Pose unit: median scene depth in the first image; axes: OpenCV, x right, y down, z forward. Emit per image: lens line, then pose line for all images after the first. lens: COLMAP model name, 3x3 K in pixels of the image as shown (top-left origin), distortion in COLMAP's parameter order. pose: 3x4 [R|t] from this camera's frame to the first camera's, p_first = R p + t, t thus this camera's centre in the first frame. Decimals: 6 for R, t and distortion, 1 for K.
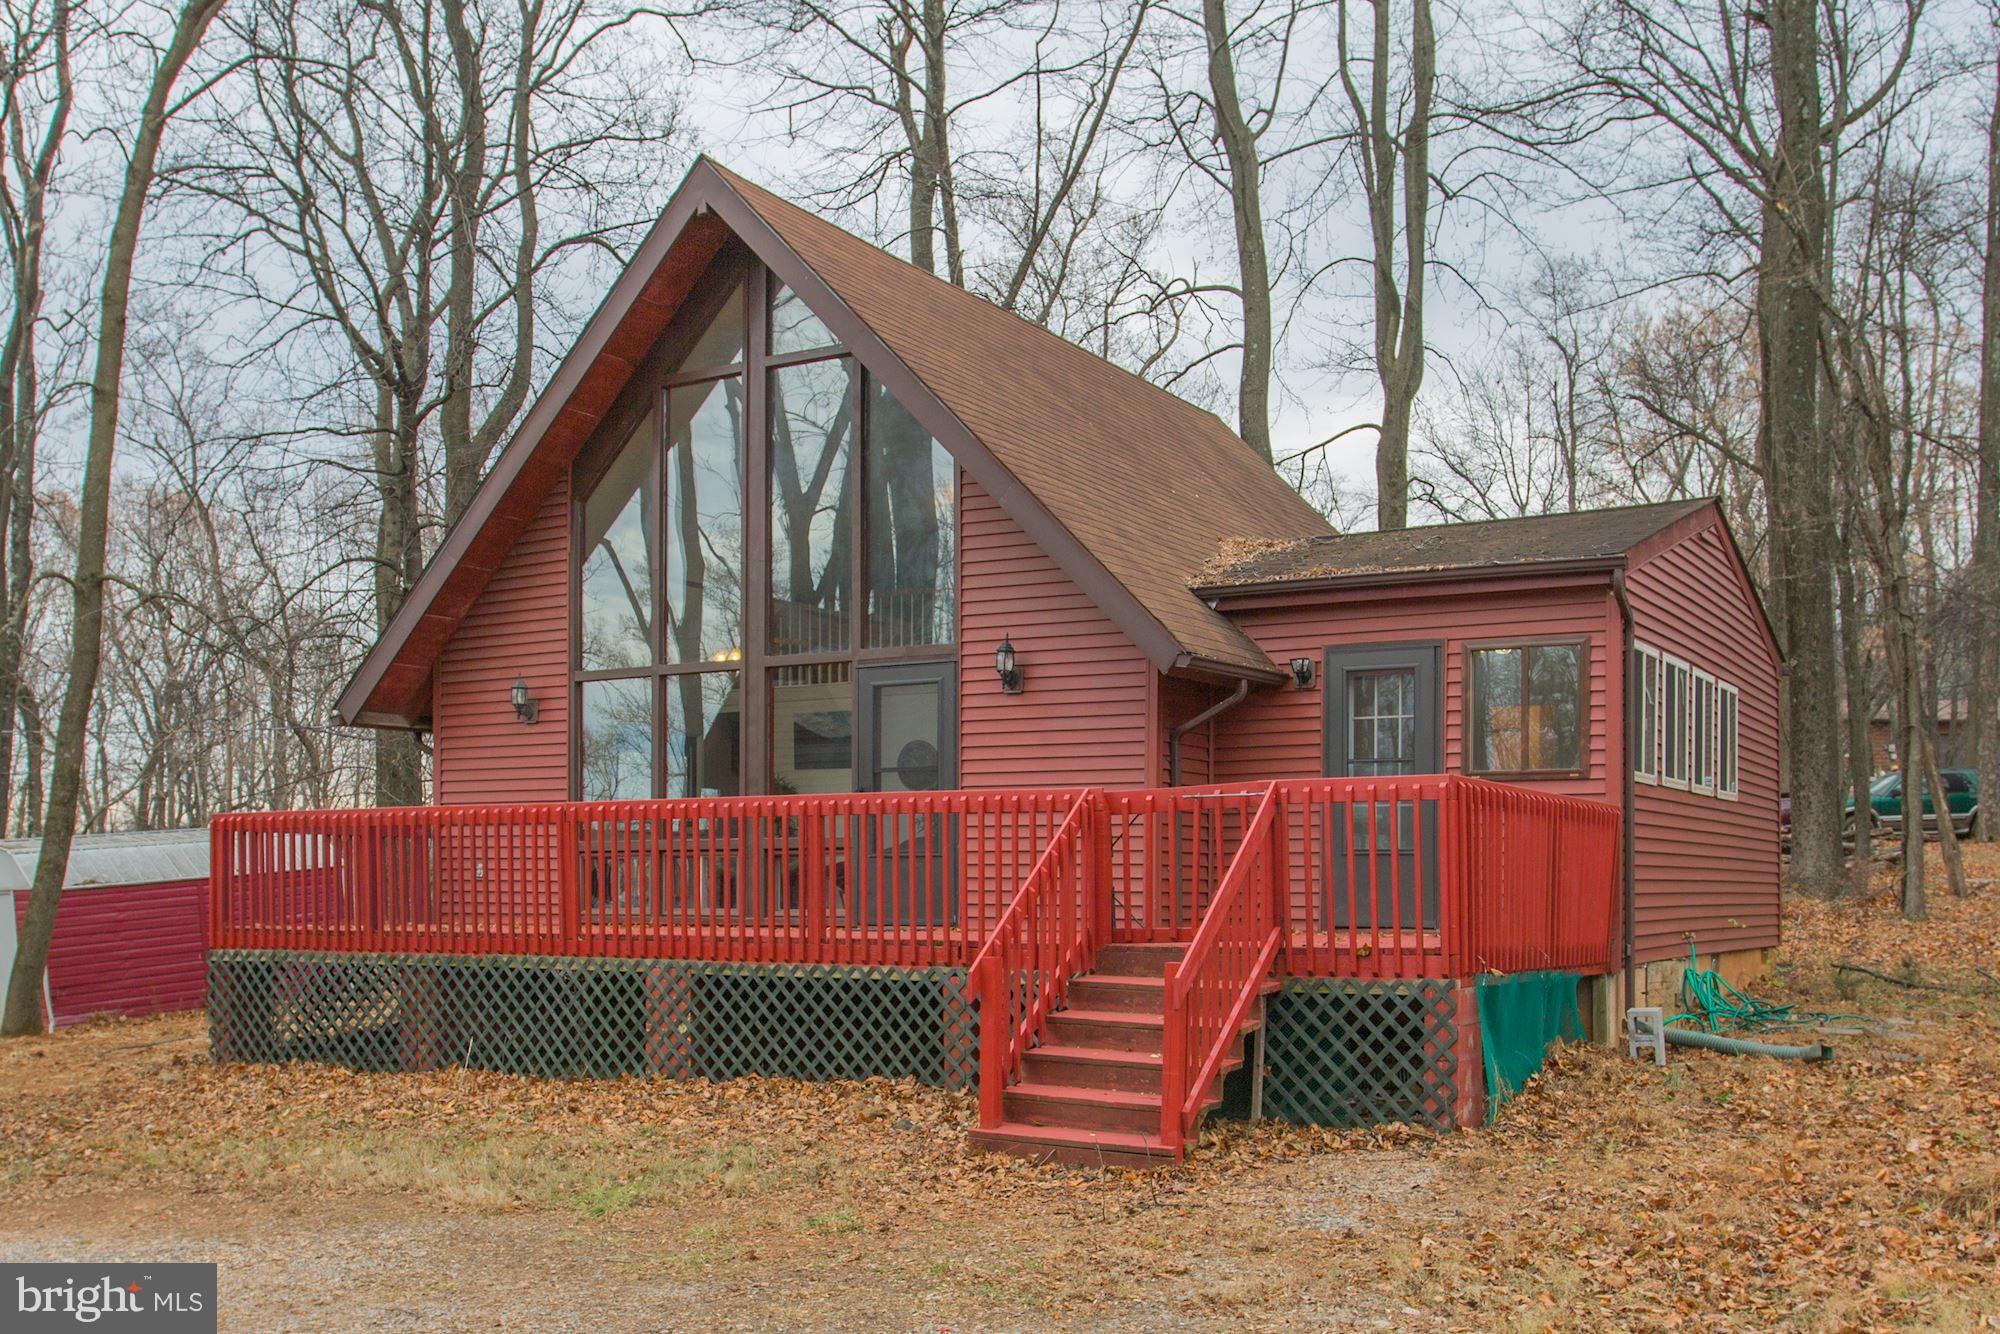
lens RADIAL K [[1786.6, 0, 999.8], [0, 1786.6, 876.5], [0, 0, 1]] dist [0.000254, 0.002128]
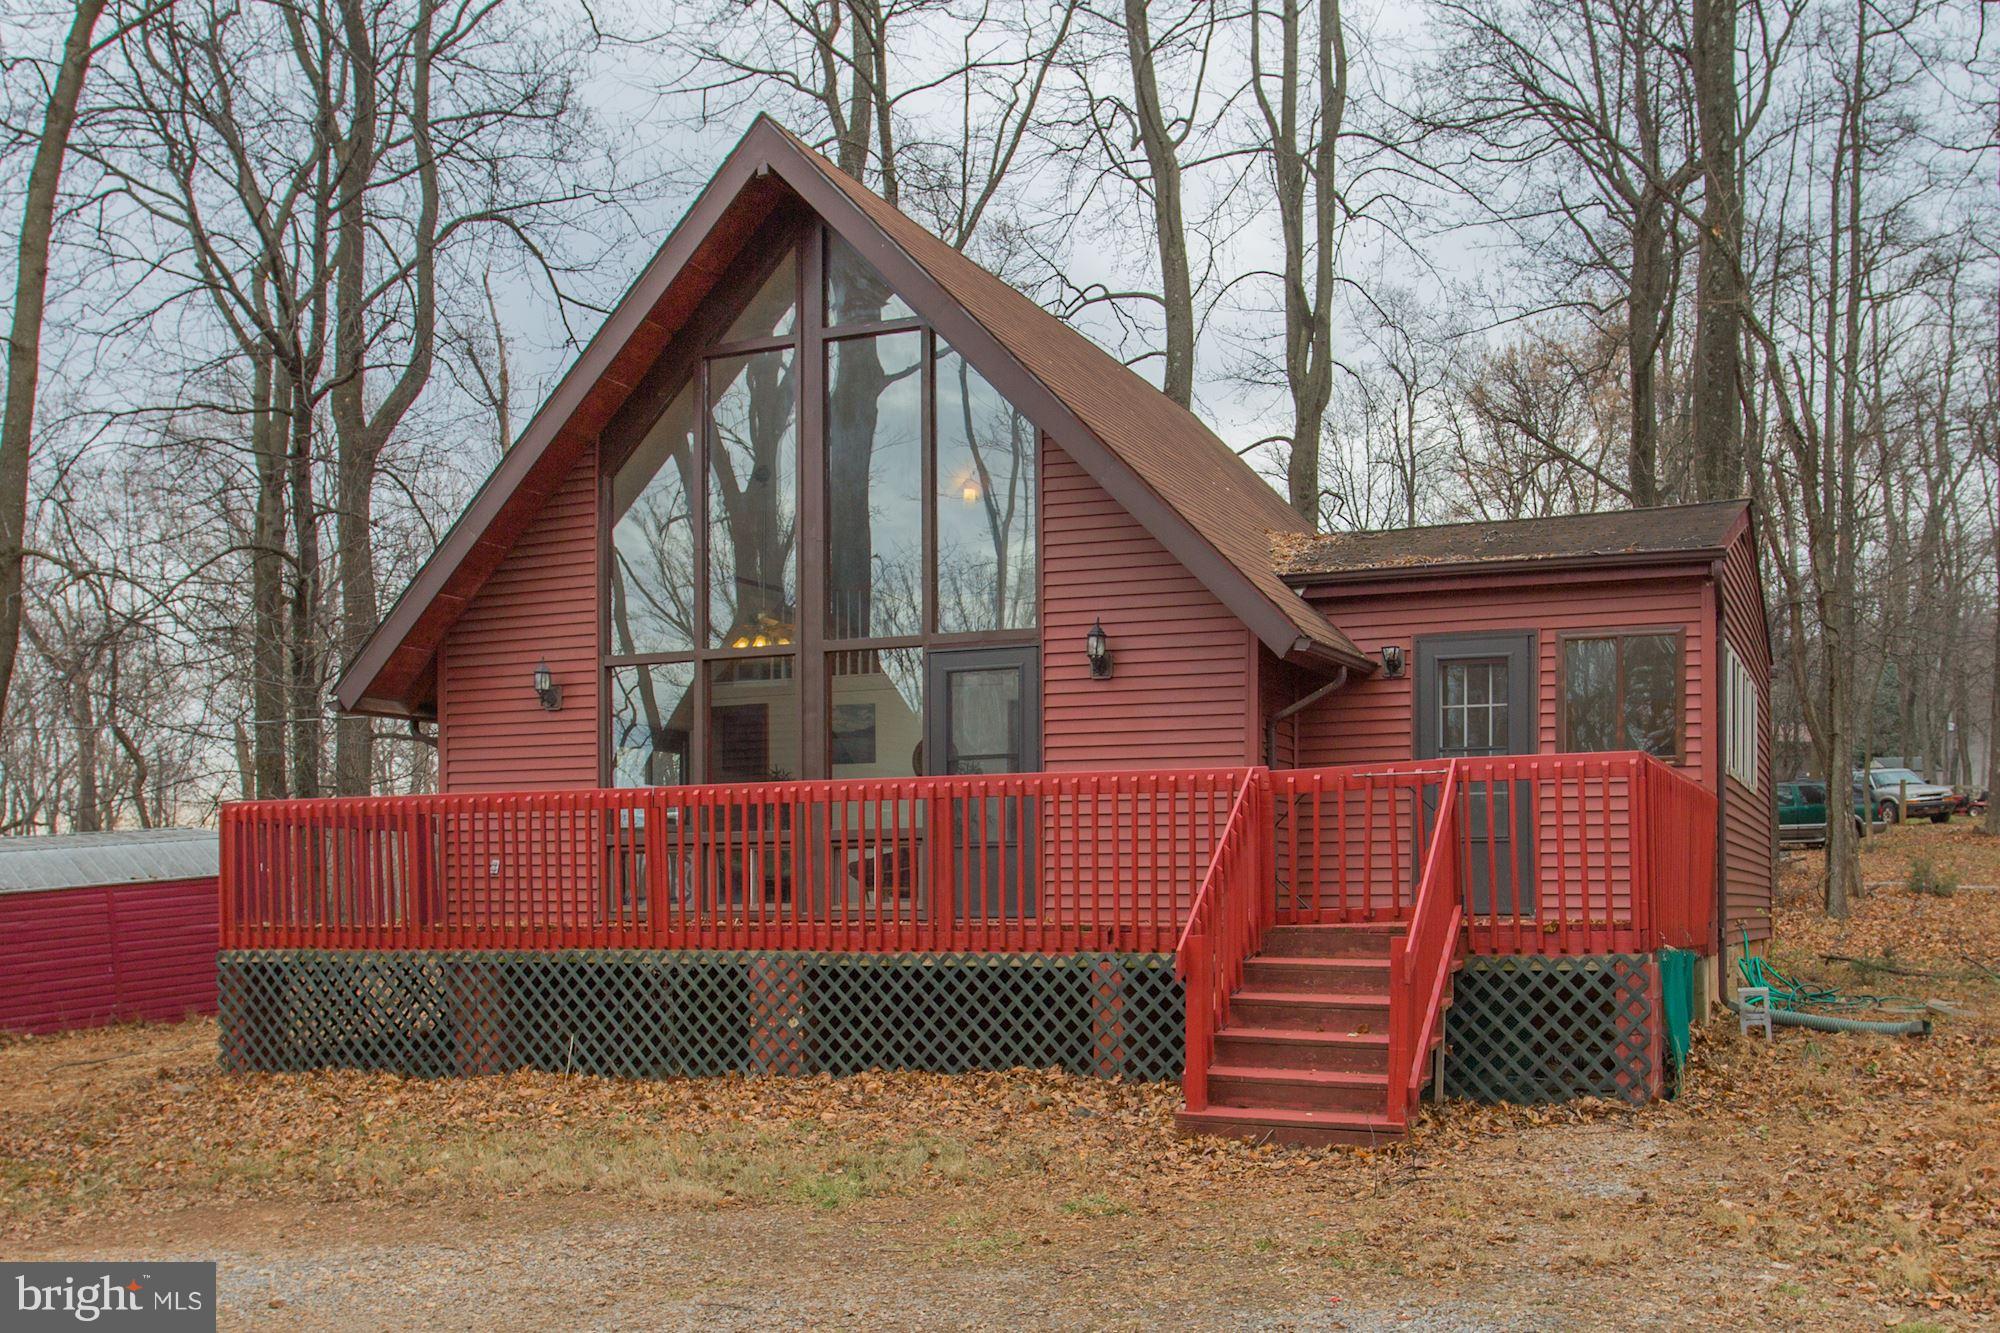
lens RADIAL K [[1790.0, 0, 1000.2], [0, 1790.0, 911.4], [0, 0, 1]] dist [0.000176, -0.000151]
pose [[0.990730, -0.005660, 0.135726, -0.191690], [0.005091, 0.999977, 0.004541, 0.021201], [-0.135748, -0.003808, 0.990736, 0.036578]]
